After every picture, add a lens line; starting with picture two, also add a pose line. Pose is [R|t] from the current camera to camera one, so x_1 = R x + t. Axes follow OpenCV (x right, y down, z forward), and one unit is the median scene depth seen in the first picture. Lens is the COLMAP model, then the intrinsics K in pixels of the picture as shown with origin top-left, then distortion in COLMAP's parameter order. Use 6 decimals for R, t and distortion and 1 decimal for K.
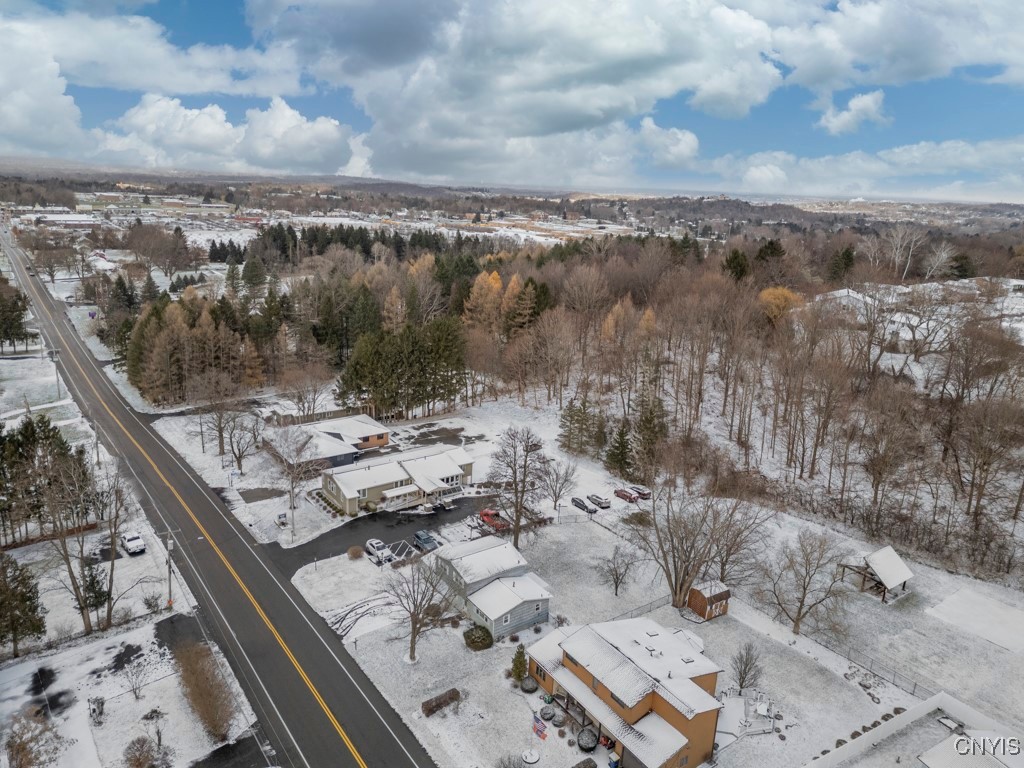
lens RADIAL K [[702.5, 0, 511.6], [0, 702.5, 383.6], [0, 0, 1]] dist [0.037742, -0.014061]
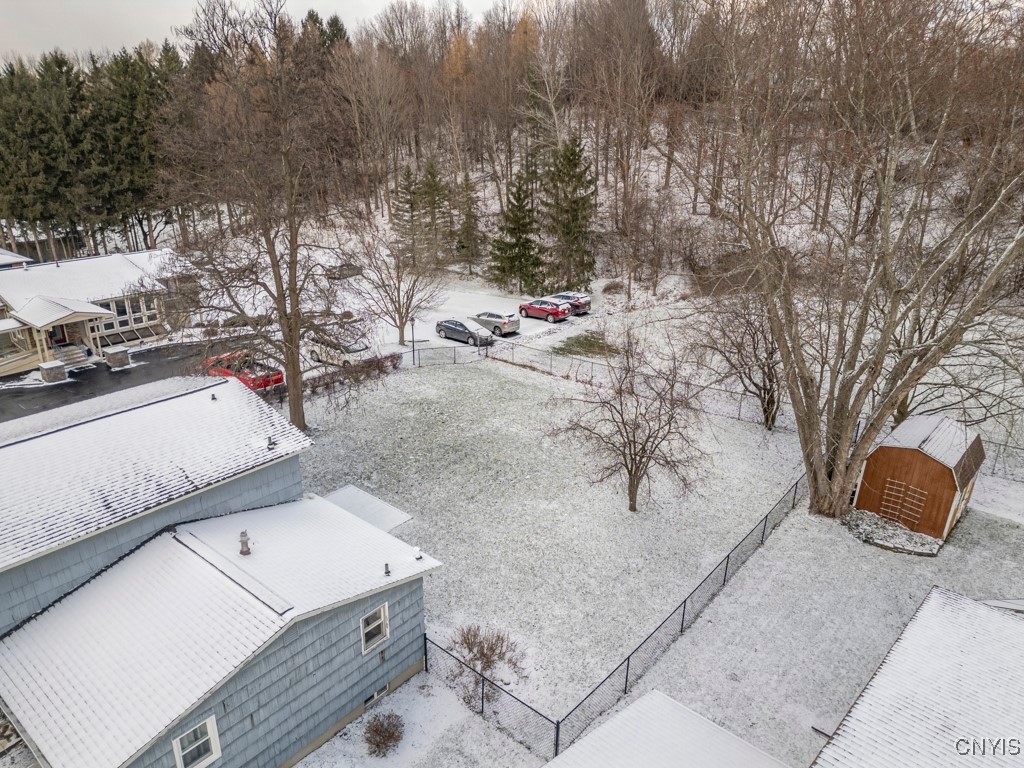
lens RADIAL K [[702.5, 0, 513.9], [0, 702.5, 384.7], [0, 0, 1]] dist [0.037742, -0.014061]
pose [[0.965911, -0.128947, 0.224474, 0.028169], [0.105500, 0.987917, 0.113533, 0.160940], [-0.236402, -0.085980, 0.967844, 0.563841]]
